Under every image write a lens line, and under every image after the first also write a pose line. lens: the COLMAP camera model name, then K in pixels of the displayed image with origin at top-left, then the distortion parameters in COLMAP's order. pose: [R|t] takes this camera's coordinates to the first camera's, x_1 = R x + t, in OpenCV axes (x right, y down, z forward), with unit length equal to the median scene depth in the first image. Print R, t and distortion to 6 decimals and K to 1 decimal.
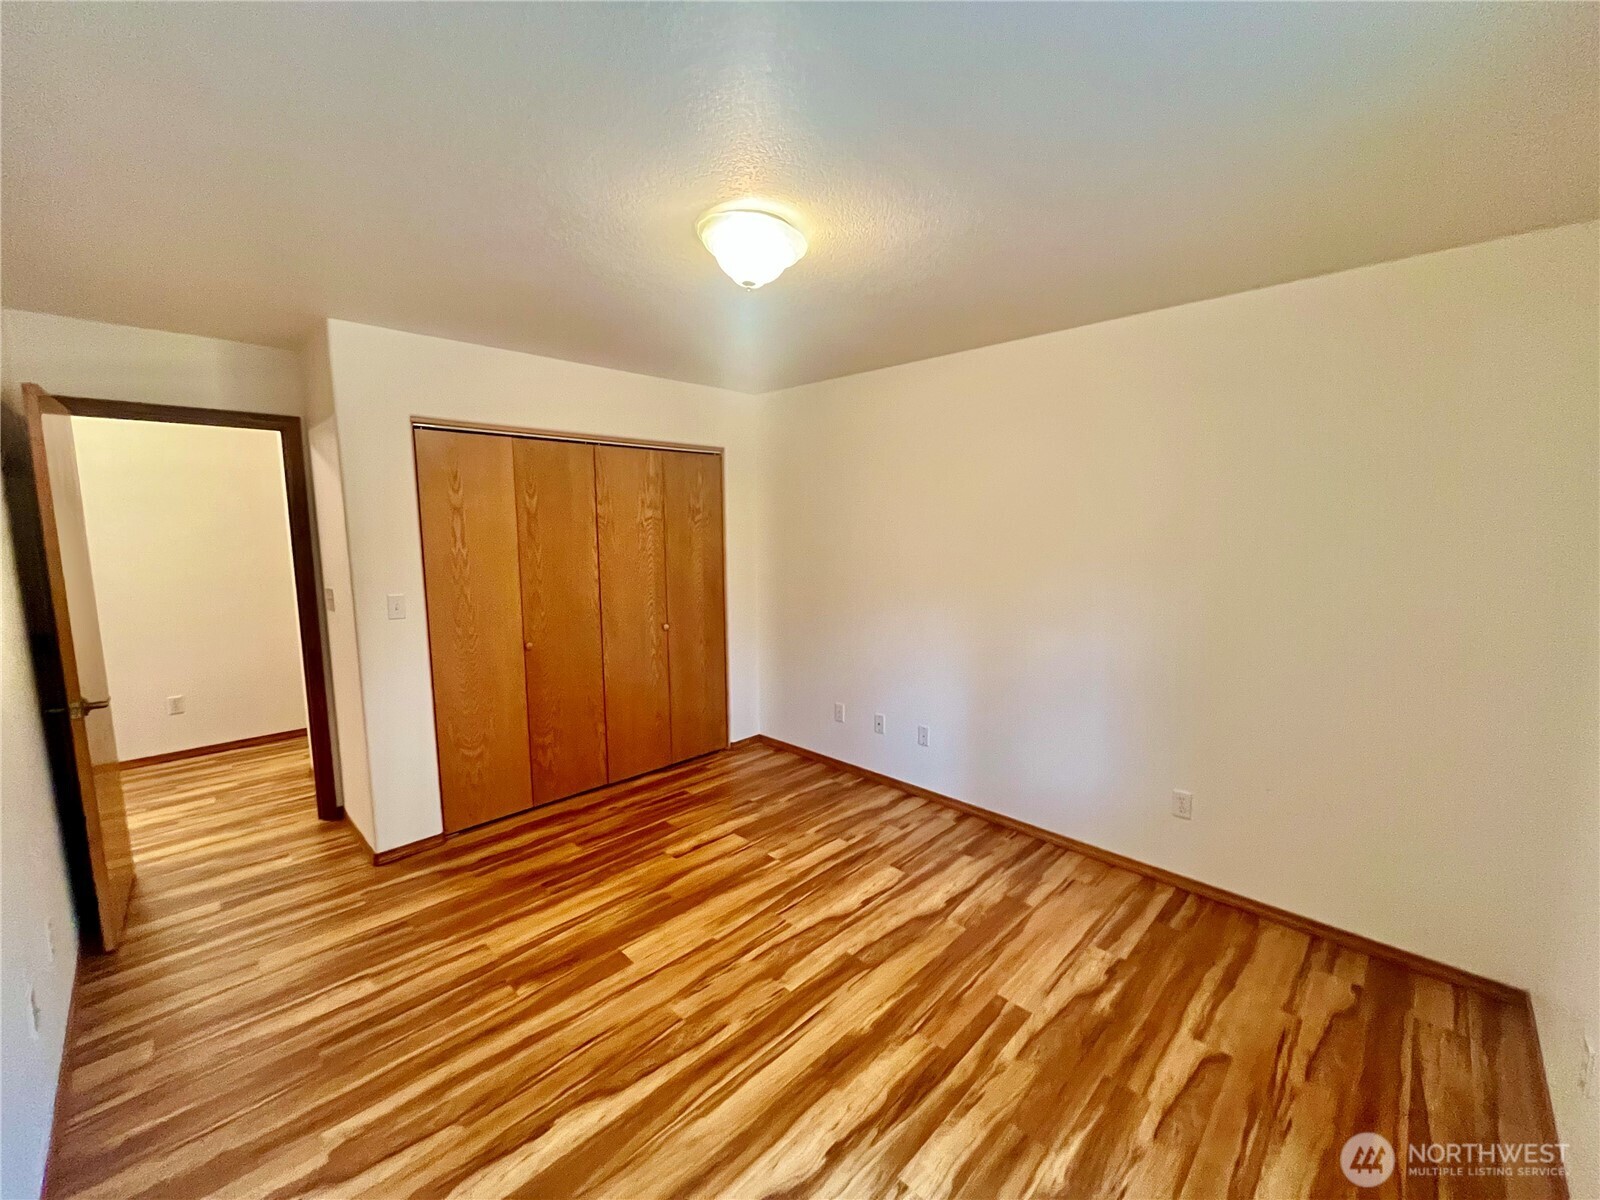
lens RADIAL K [[645.9, 0, 800.7], [0, 645.9, 606.3], [0, 0, 1]] dist [-0.002582, 0.000491]
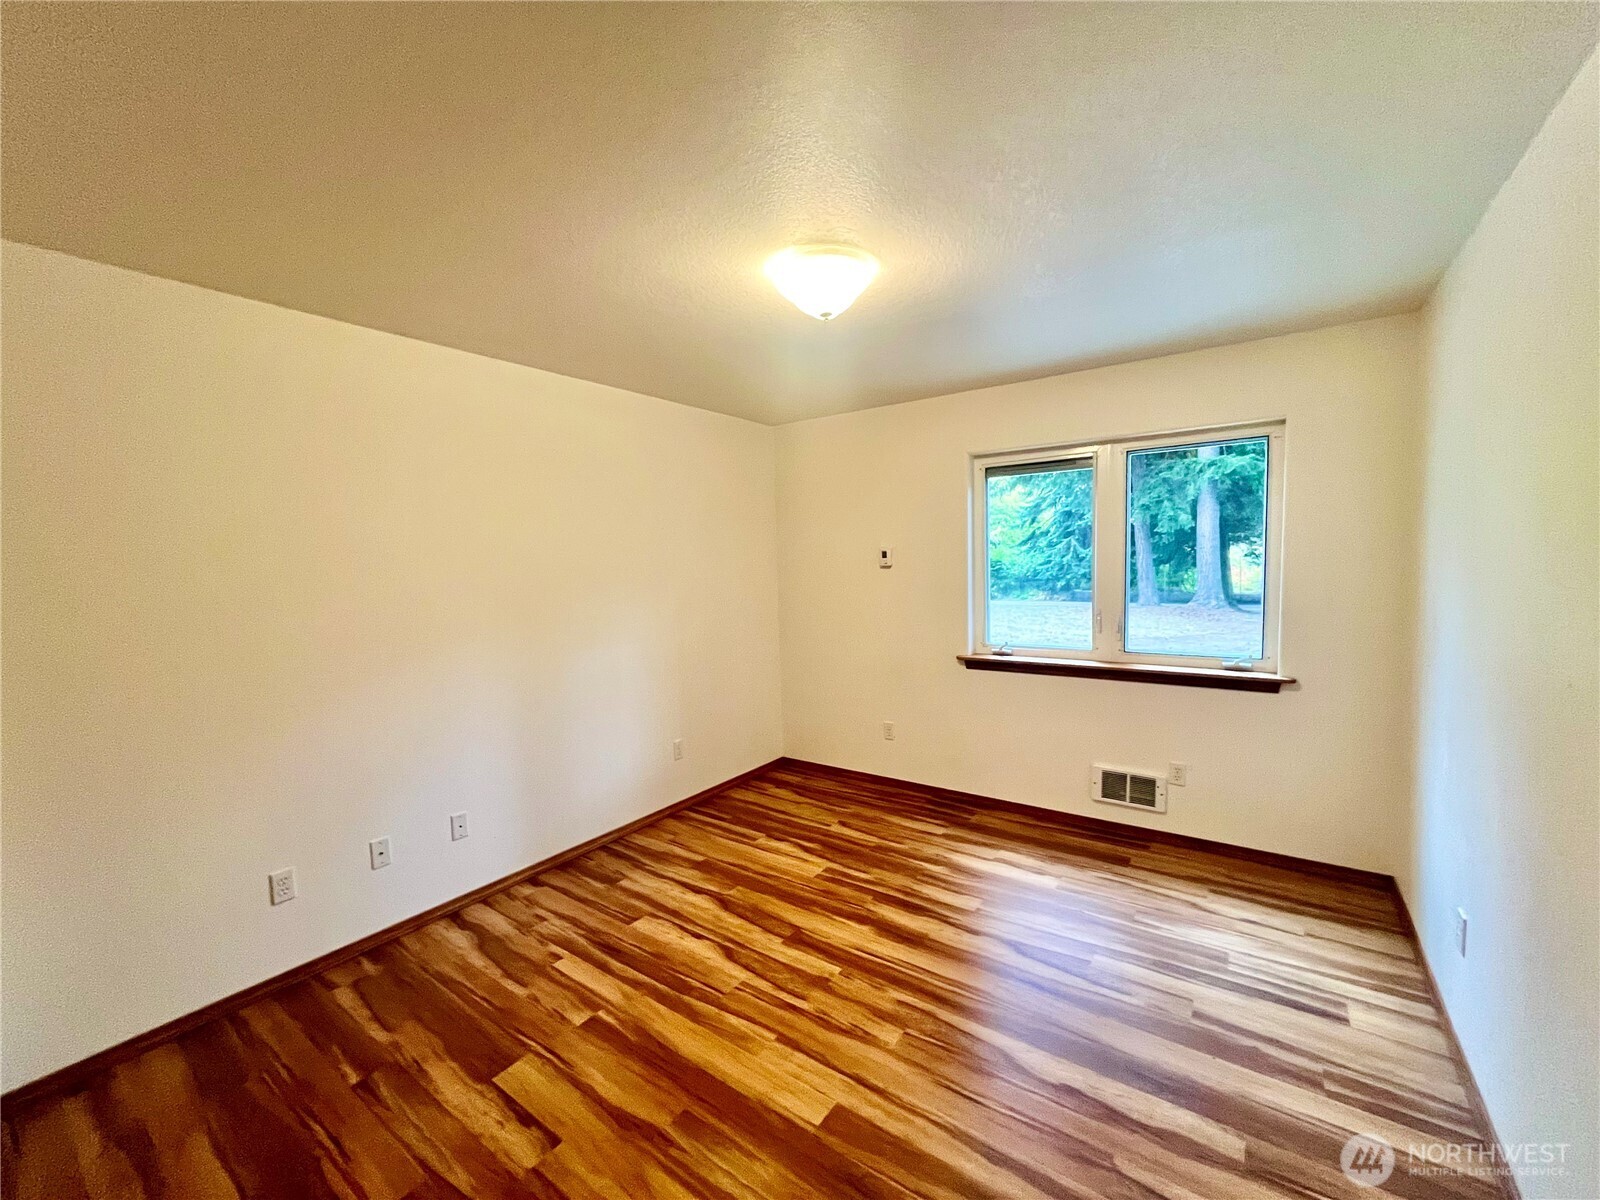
lens RADIAL K [[645.9, 0, 800.7], [0, 645.9, 606.3], [0, 0, 1]] dist [-0.002582, 0.000491]
pose [[-0.156067, -0.063026, 0.985734, -0.882106], [0.153831, 0.984234, 0.087286, -0.088761], [-0.975694, 0.165259, -0.143912, 0.962847]]
